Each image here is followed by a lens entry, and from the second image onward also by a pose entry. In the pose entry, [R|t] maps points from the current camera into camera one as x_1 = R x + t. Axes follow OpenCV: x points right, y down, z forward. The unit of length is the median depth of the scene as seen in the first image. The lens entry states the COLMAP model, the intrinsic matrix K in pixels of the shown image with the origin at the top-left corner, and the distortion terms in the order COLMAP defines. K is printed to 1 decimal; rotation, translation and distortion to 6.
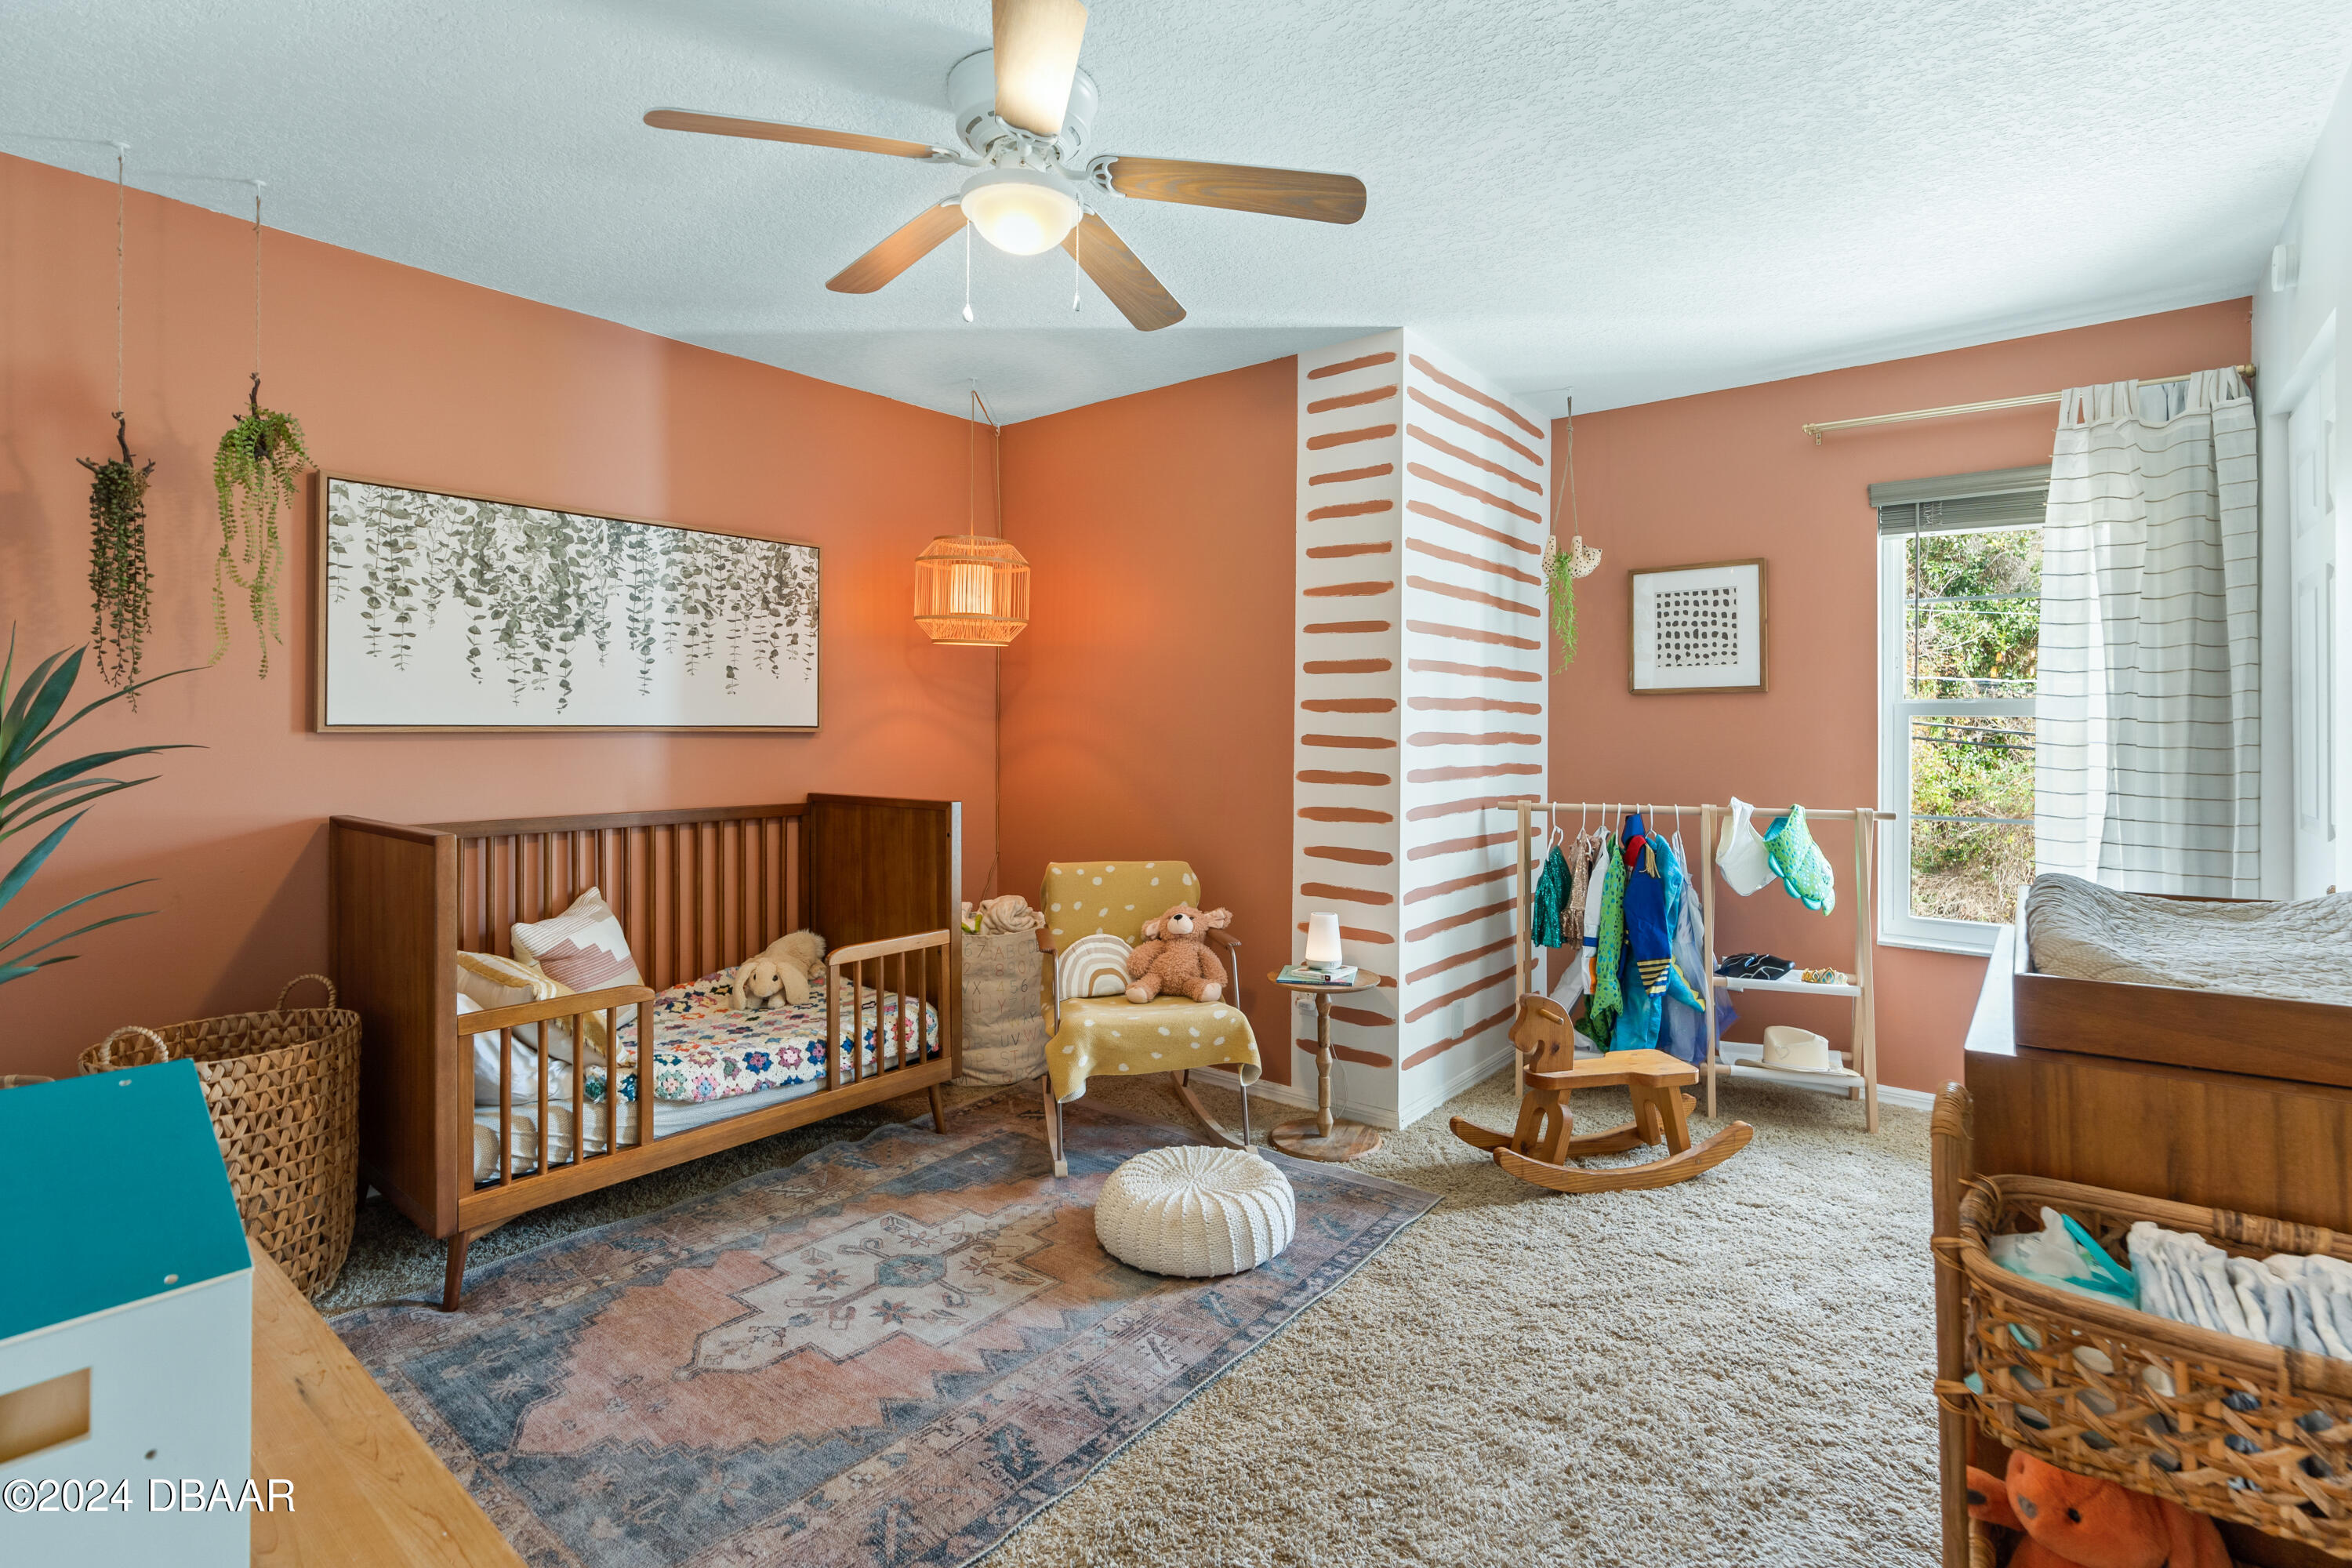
lens RADIAL K [[1074.1, 0, 1186.5], [0, 1074.1, 737.4], [0, 0, 1]] dist [-0.000201, -0.000089]
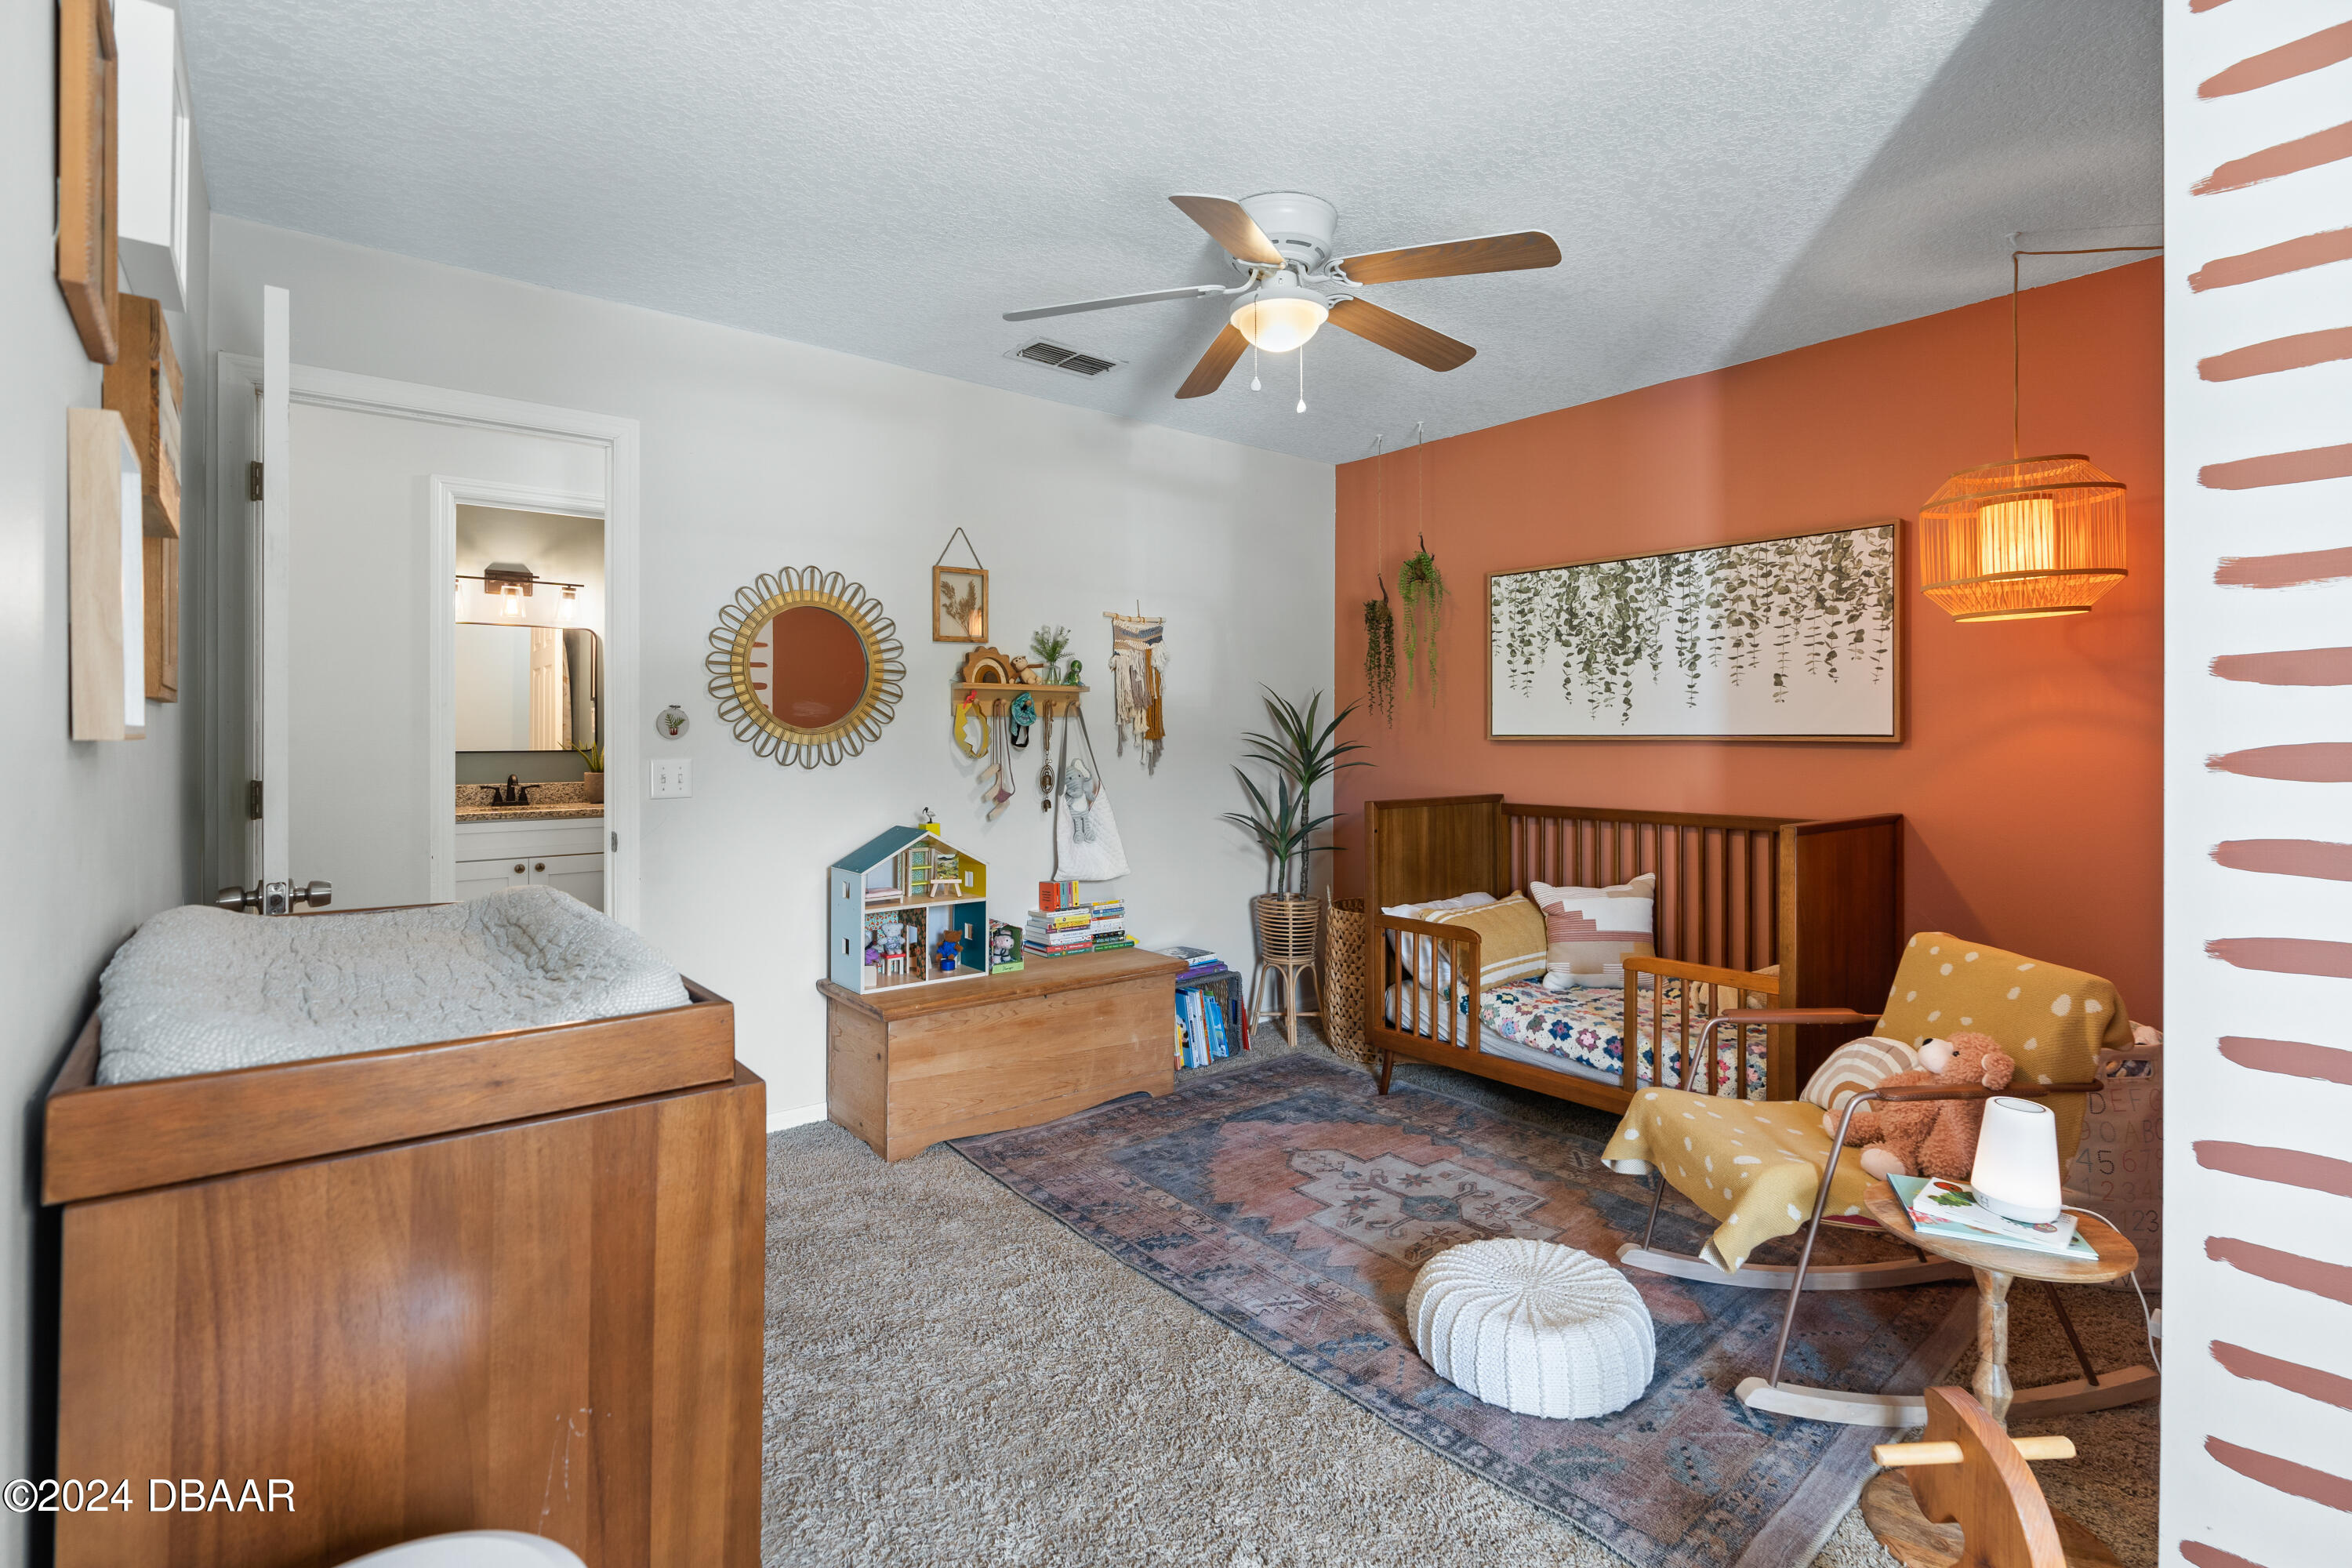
lens RADIAL K [[1074.1, 0, 1186.5], [0, 1074.1, 737.4], [0, 0, 1]] dist [-0.000201, -0.000089]
pose [[-0.172252, -0.002676, -0.985049, 0.721612], [-0.011894, 0.999929, -0.000637, -0.001513], [0.984981, 0.011606, -0.172271, 0.735205]]
